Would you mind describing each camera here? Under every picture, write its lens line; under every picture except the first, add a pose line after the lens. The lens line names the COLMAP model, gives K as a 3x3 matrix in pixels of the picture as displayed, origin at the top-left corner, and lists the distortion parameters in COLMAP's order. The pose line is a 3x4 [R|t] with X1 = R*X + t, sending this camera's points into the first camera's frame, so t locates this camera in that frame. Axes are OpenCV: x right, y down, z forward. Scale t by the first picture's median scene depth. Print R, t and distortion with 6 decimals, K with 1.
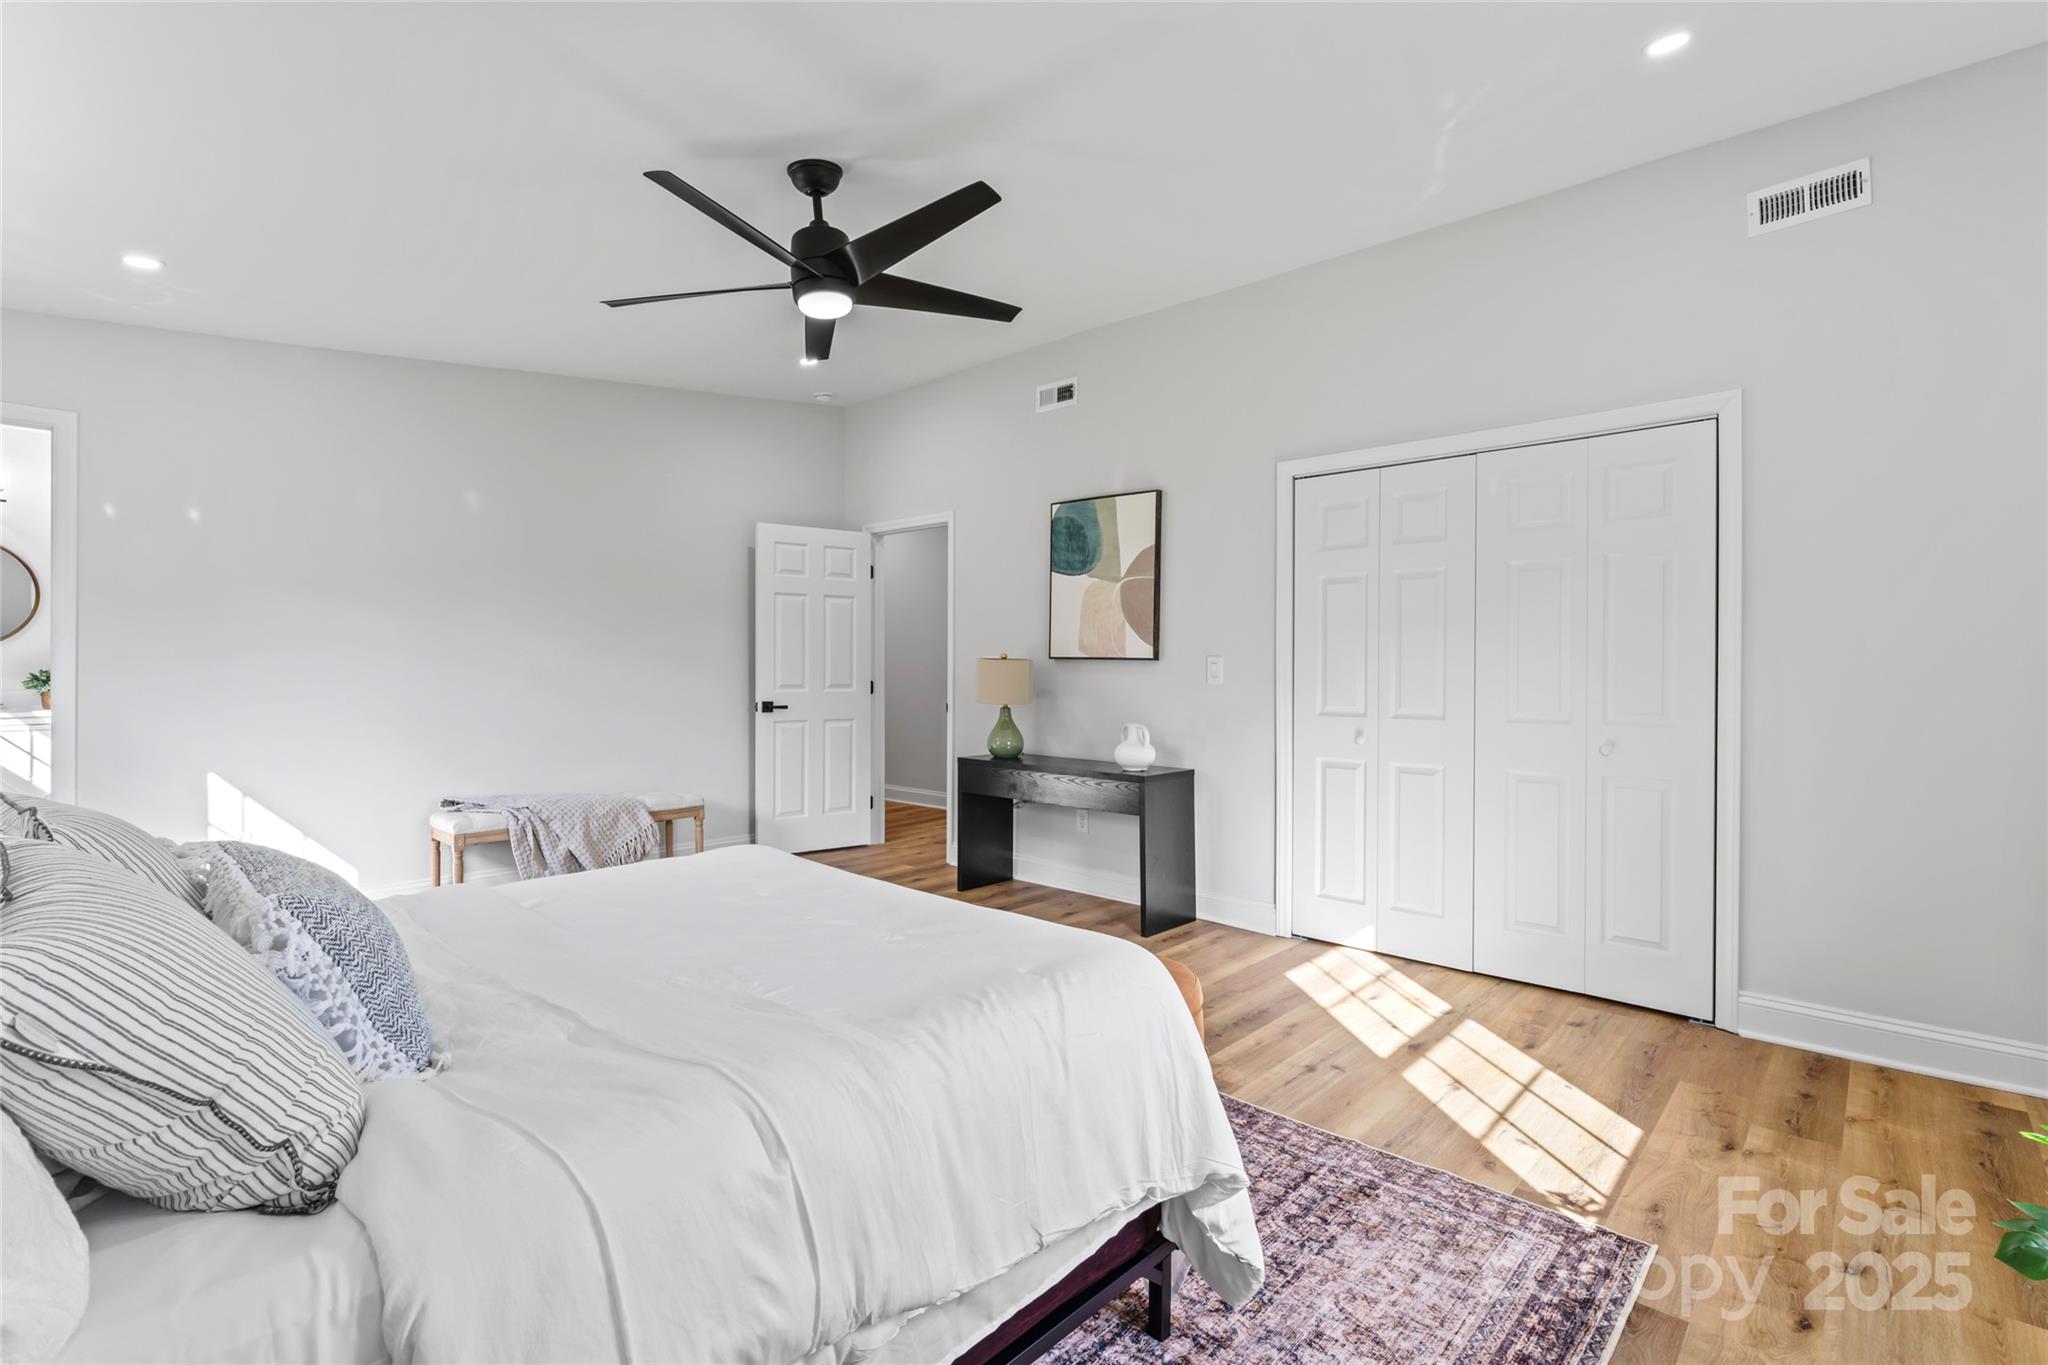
lens RADIAL K [[937.5, 0, 1022.3], [0, 937.5, 671.5], [0, 0, 1]] dist [-0.000902, -0.000184]
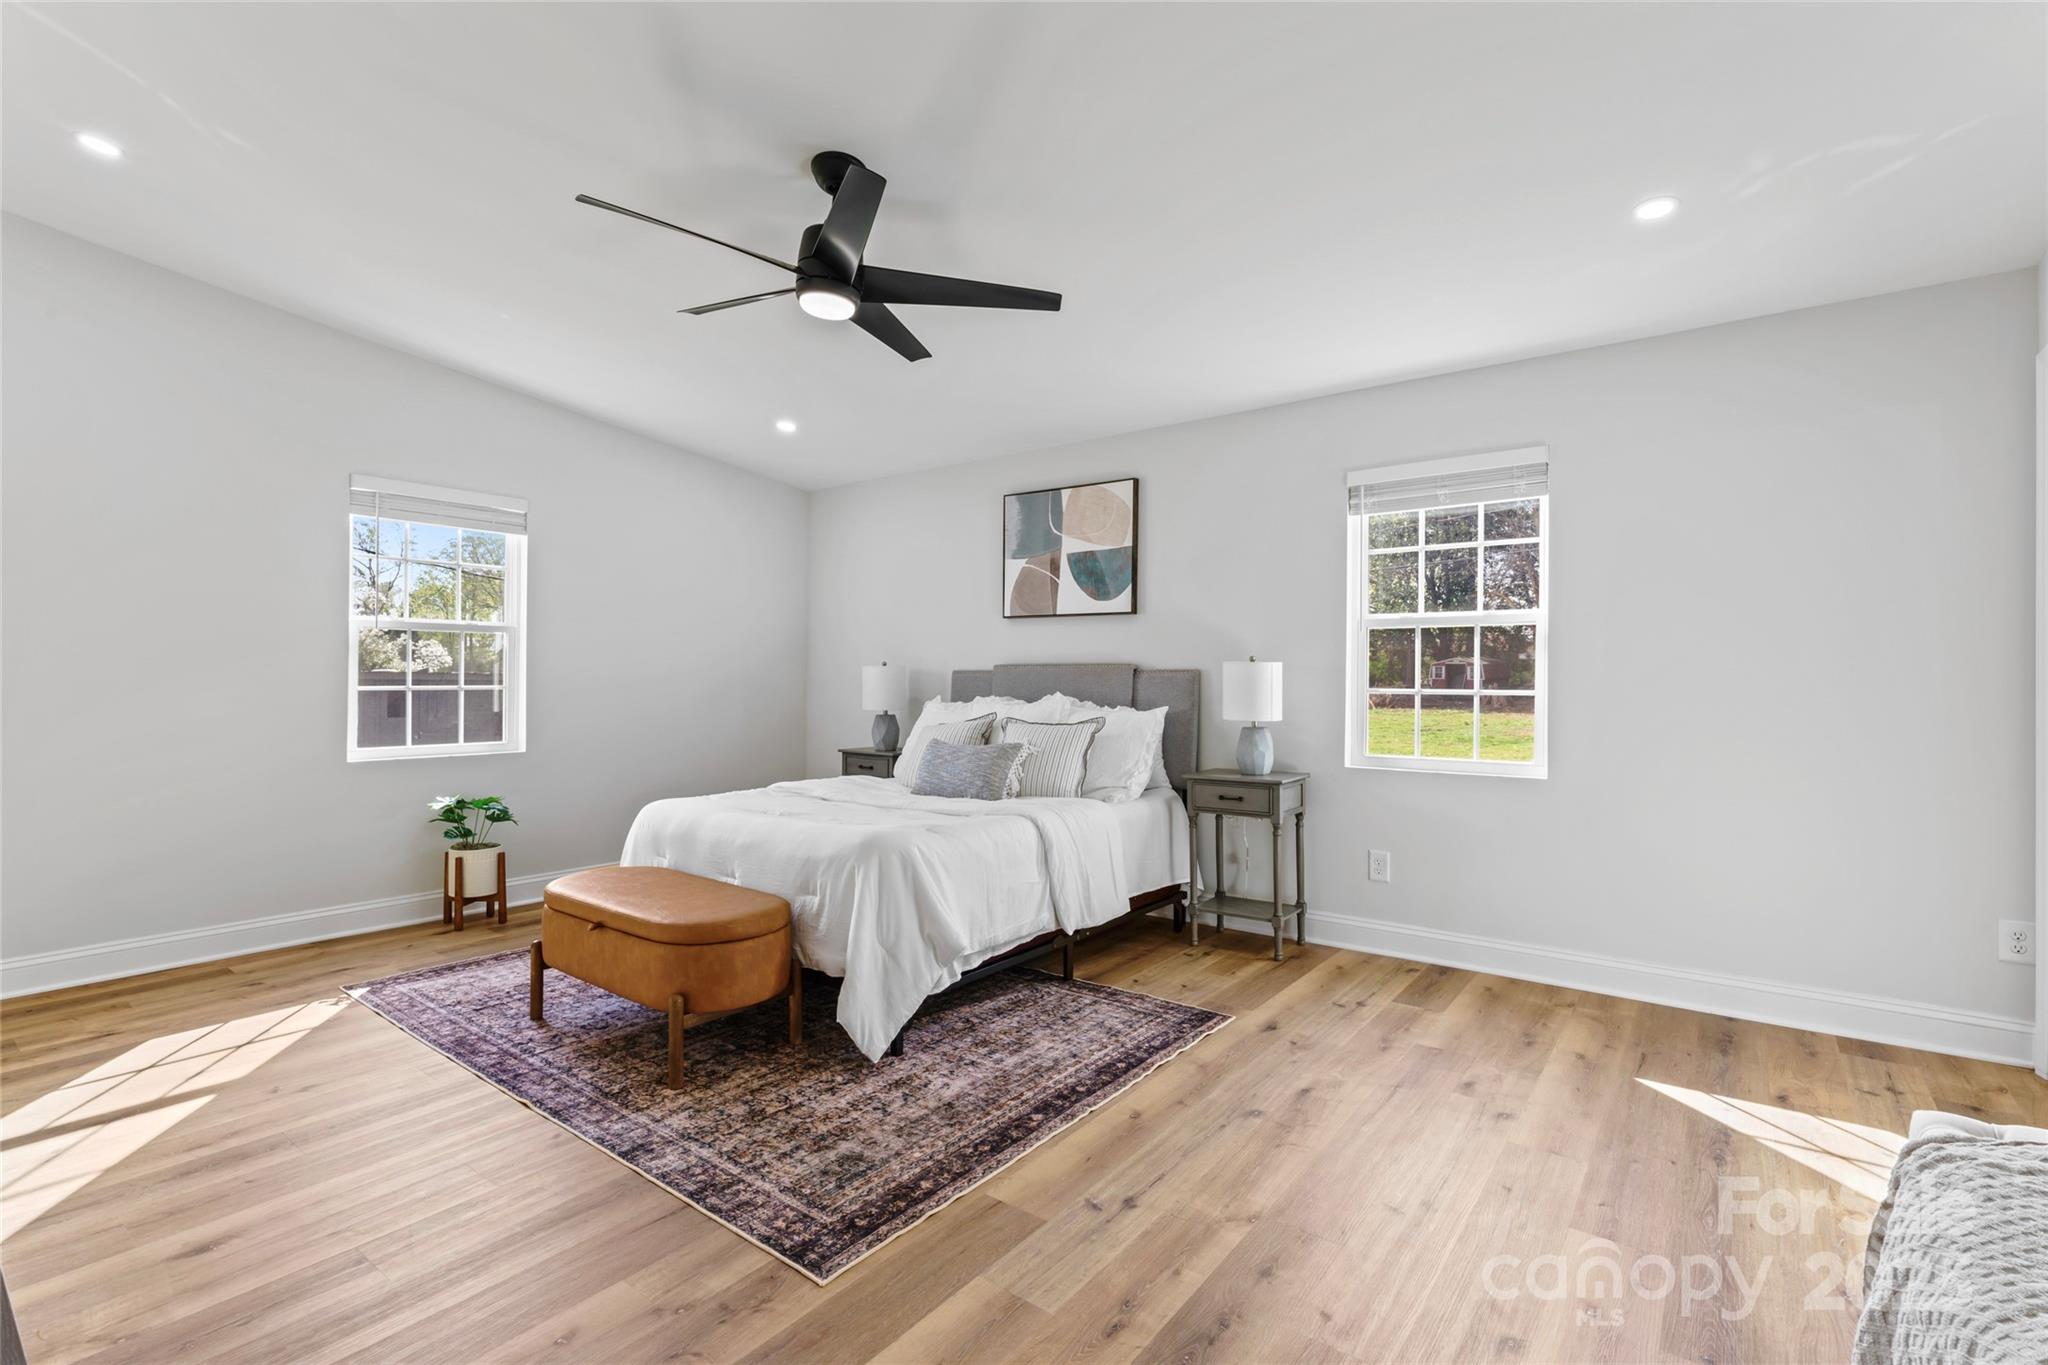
lens RADIAL K [[942.7, 0, 1025.1], [0, 942.7, 680.6], [0, 0, 1]] dist [-0.000345, -0.000622]
pose [[-0.995466, -0.010312, -0.094555, -0.227320], [-0.010854, 0.999927, 0.005221, -0.005689], [0.094495, 0.006224, -0.995506, 1.394394]]
